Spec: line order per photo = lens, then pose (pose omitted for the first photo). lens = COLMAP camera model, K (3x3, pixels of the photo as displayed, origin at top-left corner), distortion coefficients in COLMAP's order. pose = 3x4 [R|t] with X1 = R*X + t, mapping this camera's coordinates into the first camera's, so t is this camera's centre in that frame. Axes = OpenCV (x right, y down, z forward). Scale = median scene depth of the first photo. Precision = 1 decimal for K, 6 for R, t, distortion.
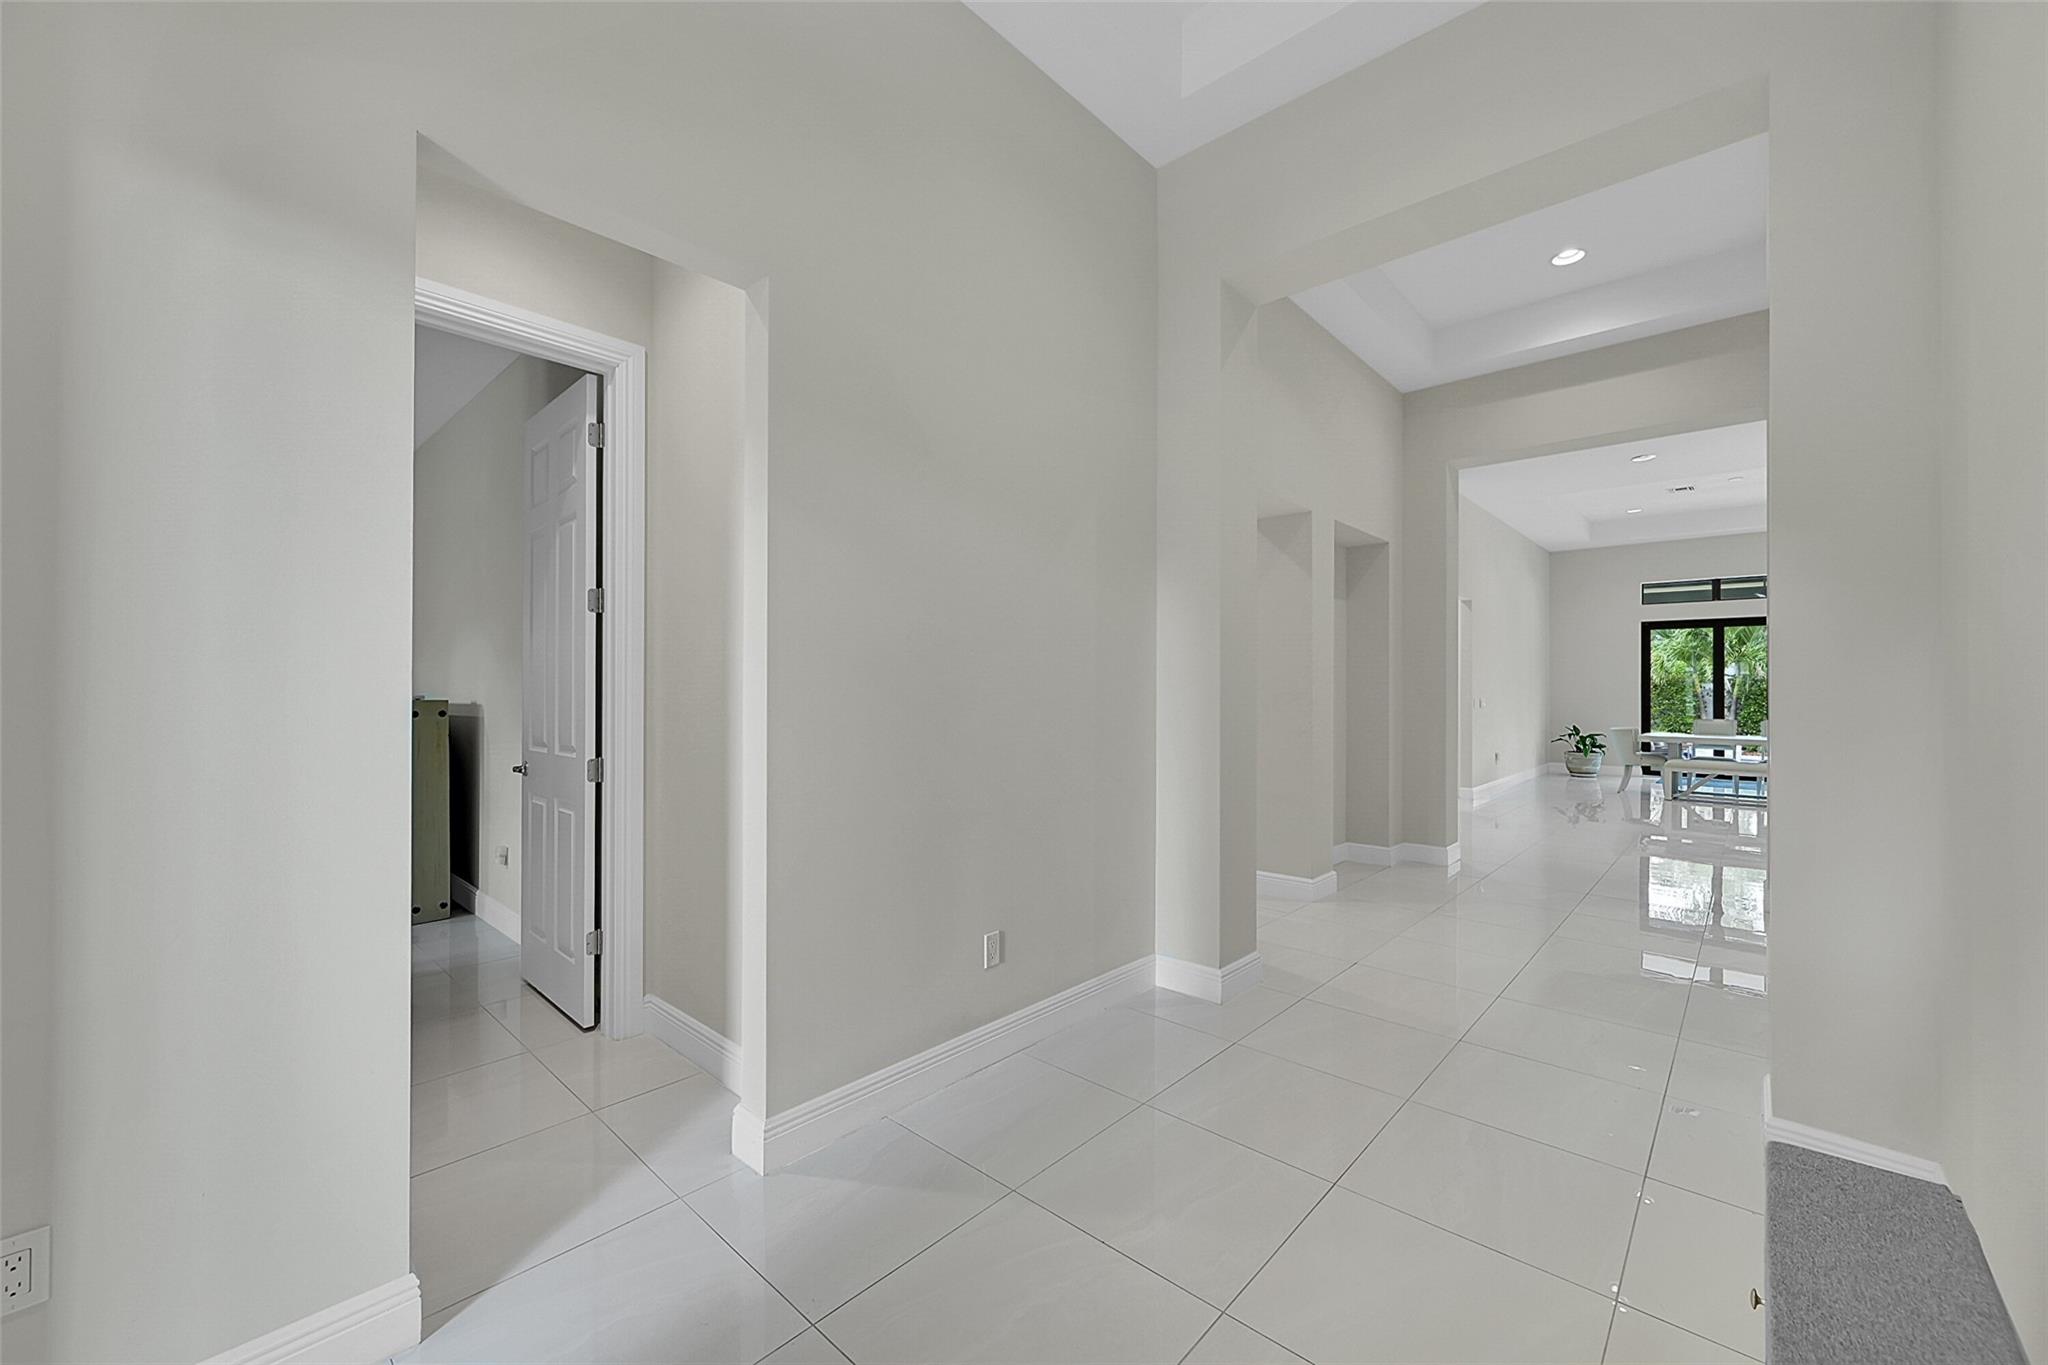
lens RADIAL K [[802.1, 0, 1016.5], [0, 802.1, 691.9], [0, 0, 1]] dist [0.006720, -0.001438]
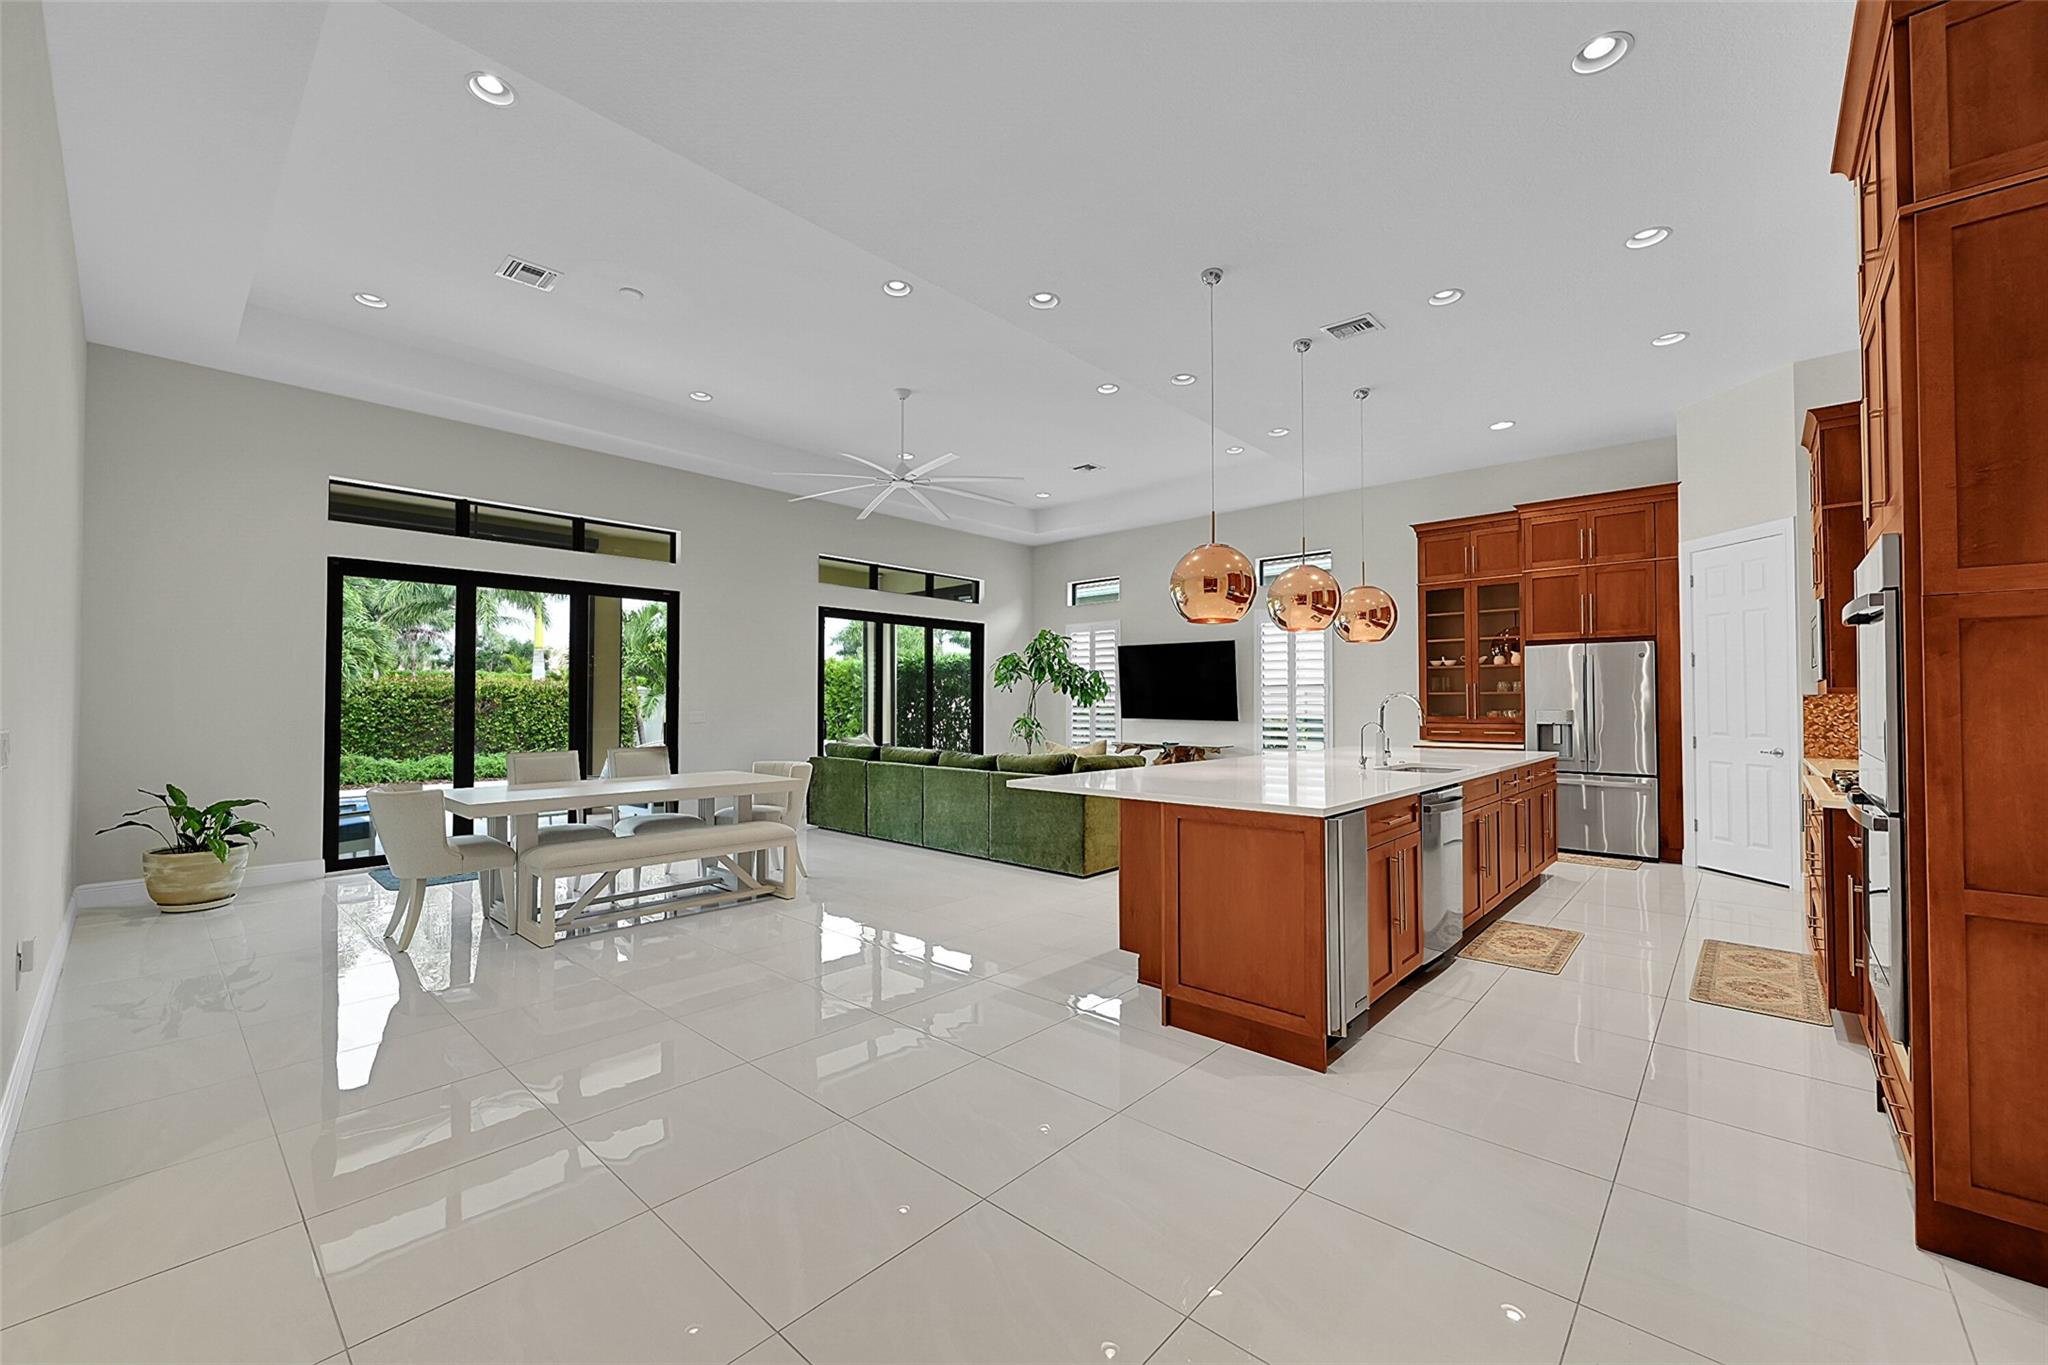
lens RADIAL K [[802.1, 0, 1029.6], [0, 802.1, 683.4], [0, 0, 1]] dist [0.006720, -0.001438]
pose [[-0.014286, 0.016374, 0.999764, 0.287096], [0.007002, 0.999843, -0.016275, 0.000078], [-0.999873, 0.006768, -0.014399, 0.585325]]
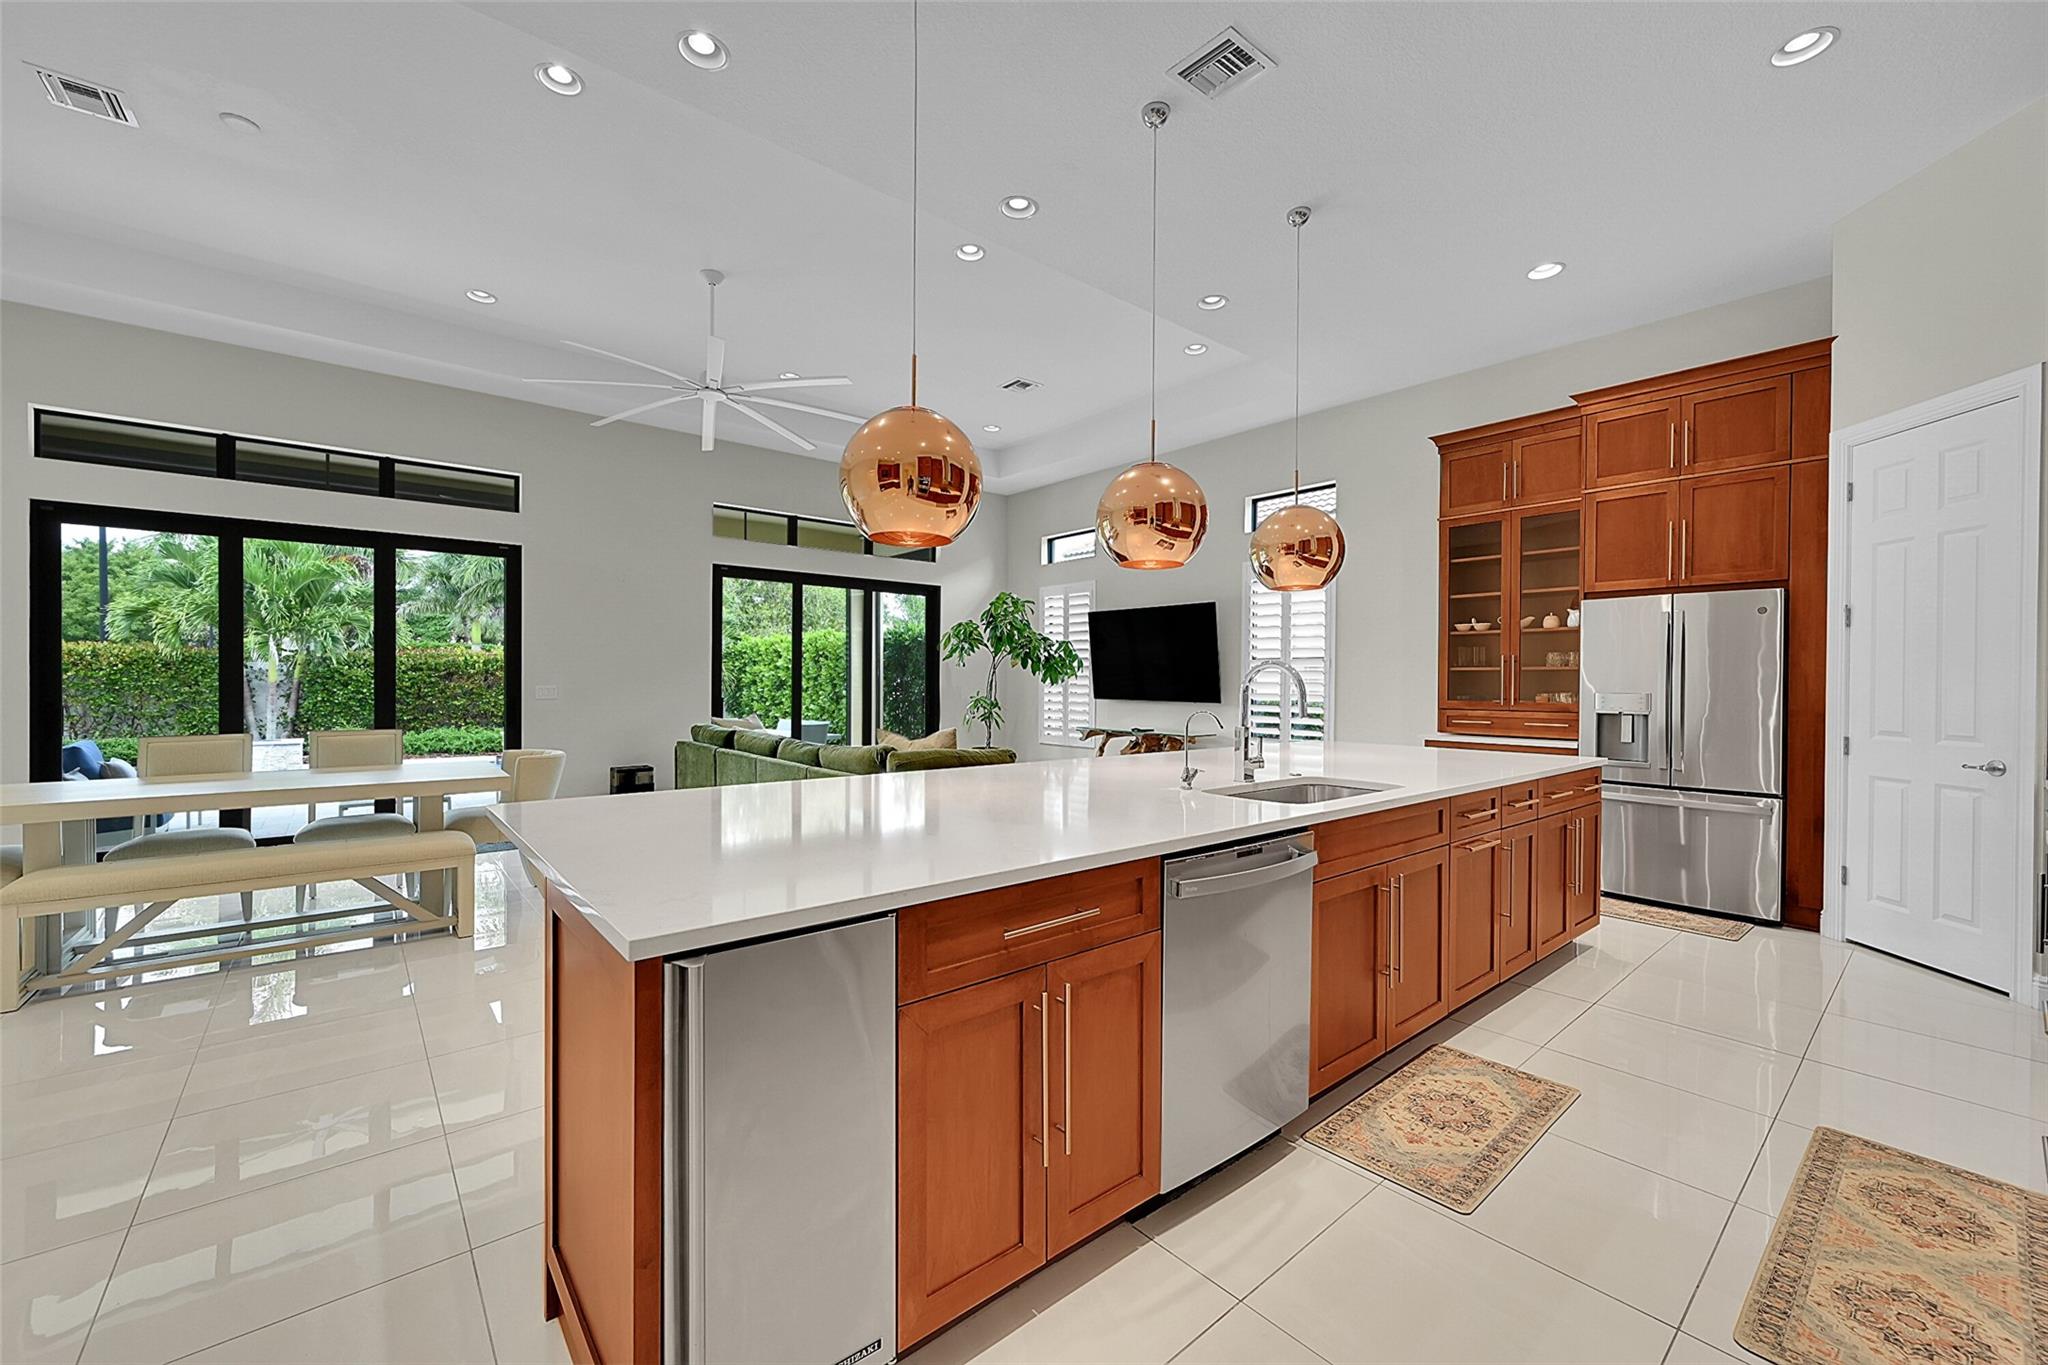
lens RADIAL K [[802.1, 0, 1026.6], [0, 802.1, 683.2], [0, 0, 1]] dist [0.006720, -0.001438]
pose [[0.119896, -0.010604, 0.992730, 0.427886], [0.001542, 0.999944, 0.010495, 0.002991], [-0.992785, 0.000272, 0.119906, 0.447814]]
